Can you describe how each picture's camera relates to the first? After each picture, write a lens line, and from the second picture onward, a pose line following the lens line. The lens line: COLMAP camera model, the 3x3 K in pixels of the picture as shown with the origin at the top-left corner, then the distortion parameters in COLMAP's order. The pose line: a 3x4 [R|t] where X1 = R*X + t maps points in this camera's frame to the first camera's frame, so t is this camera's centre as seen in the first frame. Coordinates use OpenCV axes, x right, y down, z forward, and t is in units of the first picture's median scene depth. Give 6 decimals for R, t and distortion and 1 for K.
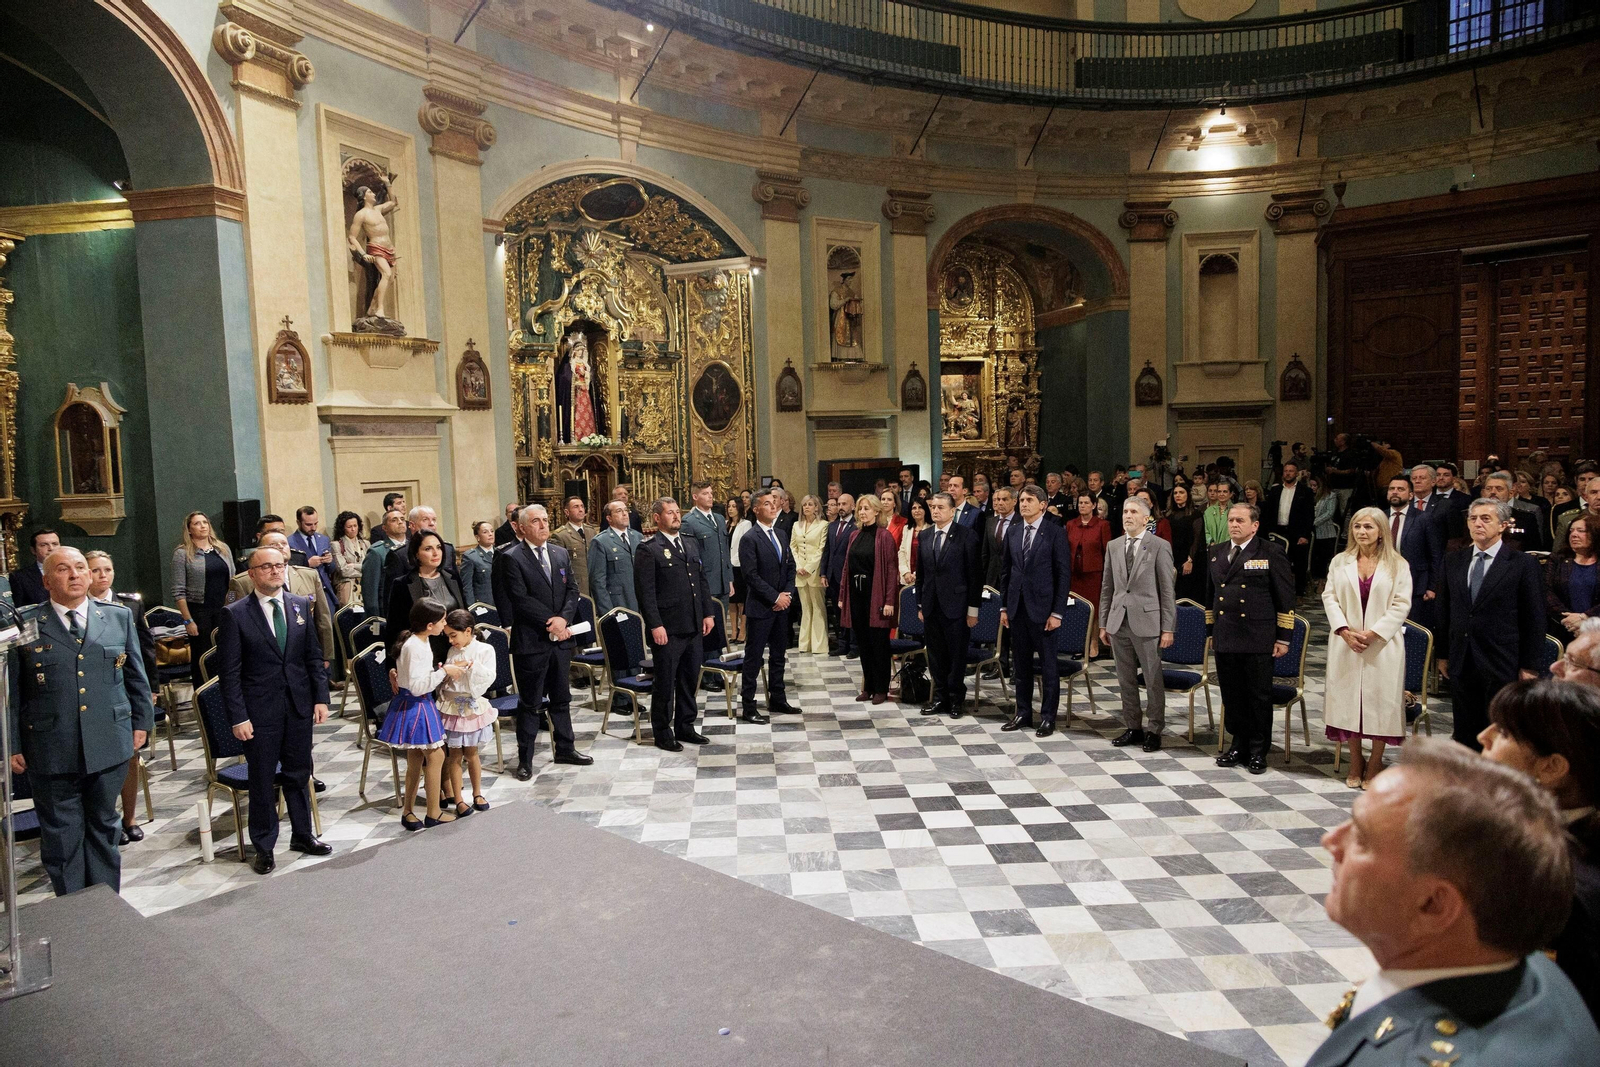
lens RADIAL K [[1055.5, 0, 792.3], [0, 1055.5, 536.2], [0, 0, 1]] dist [-0.005314, -0.001026]
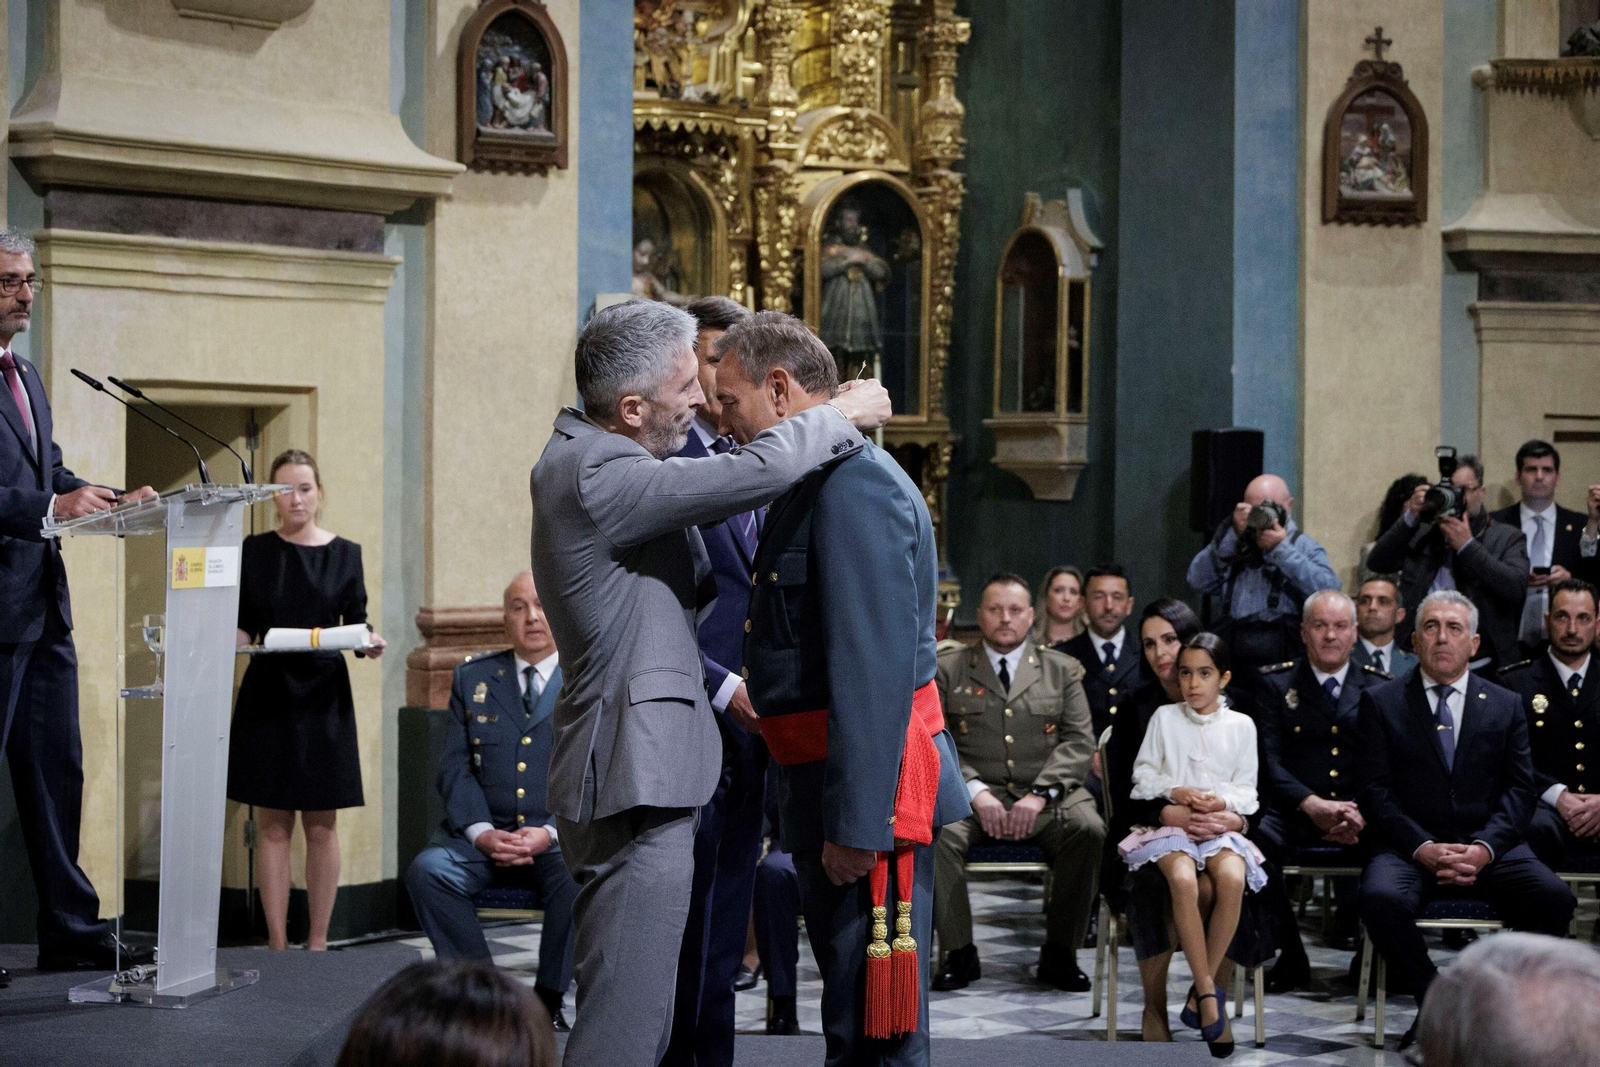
lens RADIAL K [[3034.3, 0, 824.5], [0, 3034.3, 533.7], [0, 0, 1]] dist [-0.058515, 0.372424]
pose [[0.628607, 0.050939, -0.776053, 0.223232], [-0.091322, 0.995784, -0.008610, 0.021040], [0.772343, 0.076283, 0.630609, 0.017451]]
